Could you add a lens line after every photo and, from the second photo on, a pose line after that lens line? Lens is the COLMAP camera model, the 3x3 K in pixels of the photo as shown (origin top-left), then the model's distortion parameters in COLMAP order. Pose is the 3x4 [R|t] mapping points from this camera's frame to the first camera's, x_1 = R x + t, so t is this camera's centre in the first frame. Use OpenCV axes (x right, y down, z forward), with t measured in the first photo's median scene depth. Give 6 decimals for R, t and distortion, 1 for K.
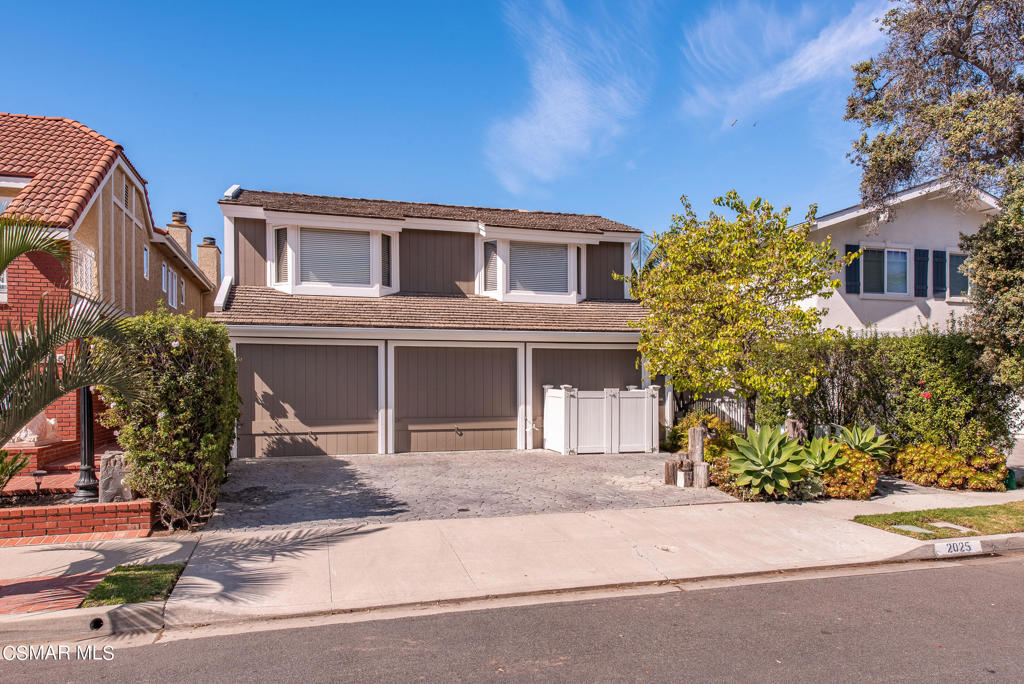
lens RADIAL K [[698.7, 0, 507.6], [0, 698.7, 379.1], [0, 0, 1]] dist [0.038060, -0.006183]
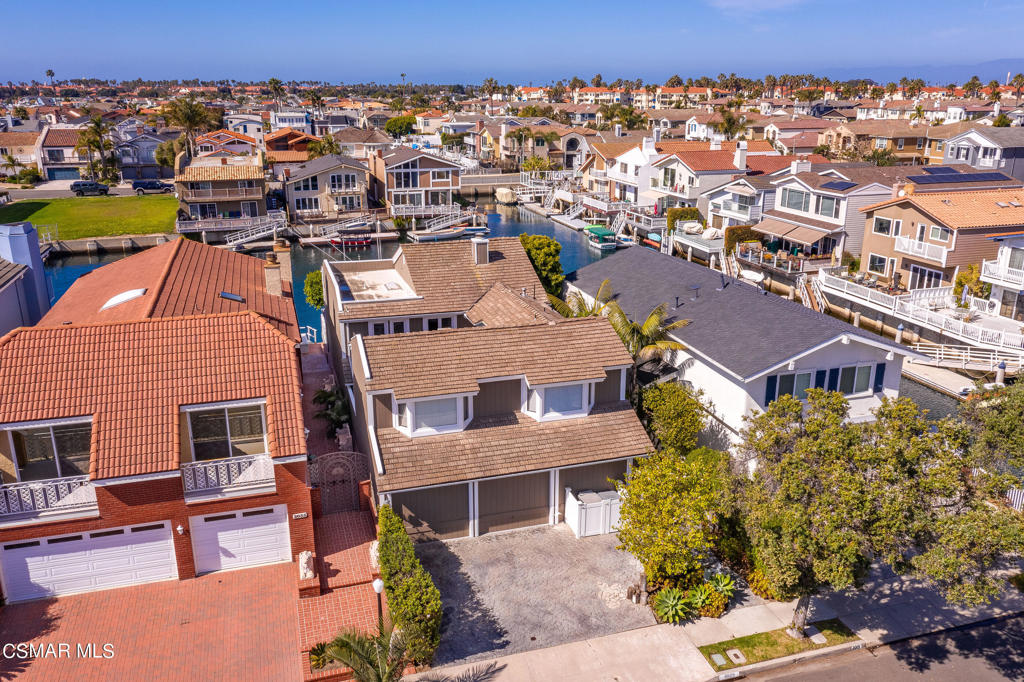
lens RADIAL K [[820.1, 0, 505.6], [0, 820.1, 346.4], [0, 0, 1]] dist [0.000281, -0.000341]
pose [[0.999992, -0.002656, -0.002877, -0.088642], [0.003431, 0.948370, 0.317147, -0.978897], [0.001886, -0.317155, 0.948372, -0.769035]]
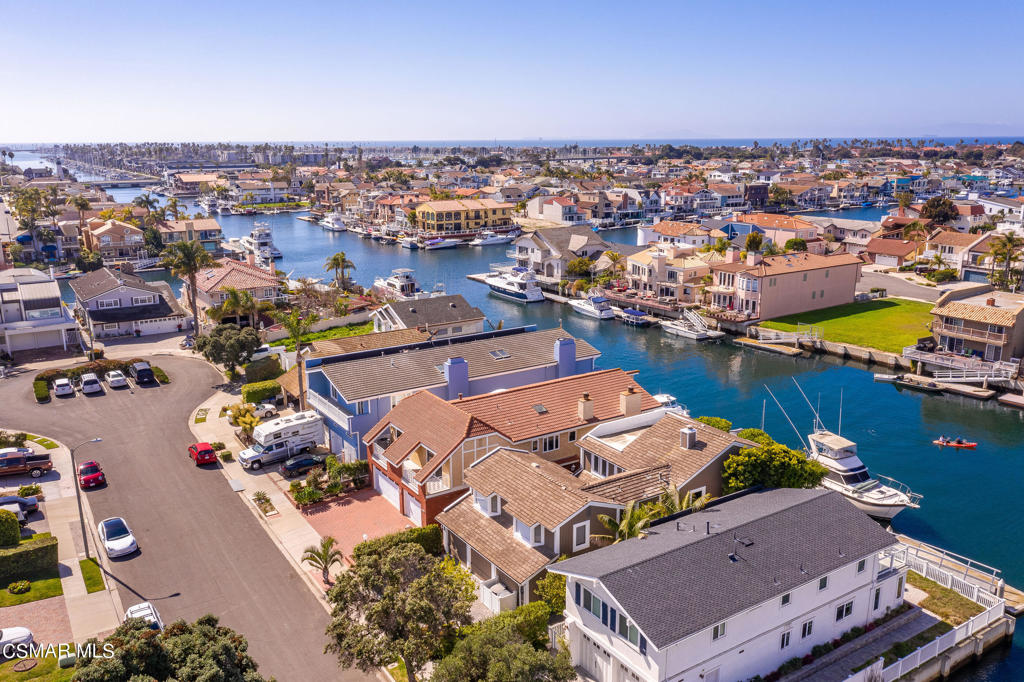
lens RADIAL K [[820.1, 0, 511.4], [0, 820.1, 342.5], [0, 0, 1]] dist [0.000281, -0.000341]
pose [[0.286550, 0.232117, -0.929522, 3.024255], [0.018247, 0.968709, 0.247528, -1.776253], [0.957891, -0.087890, 0.273348, 0.291628]]
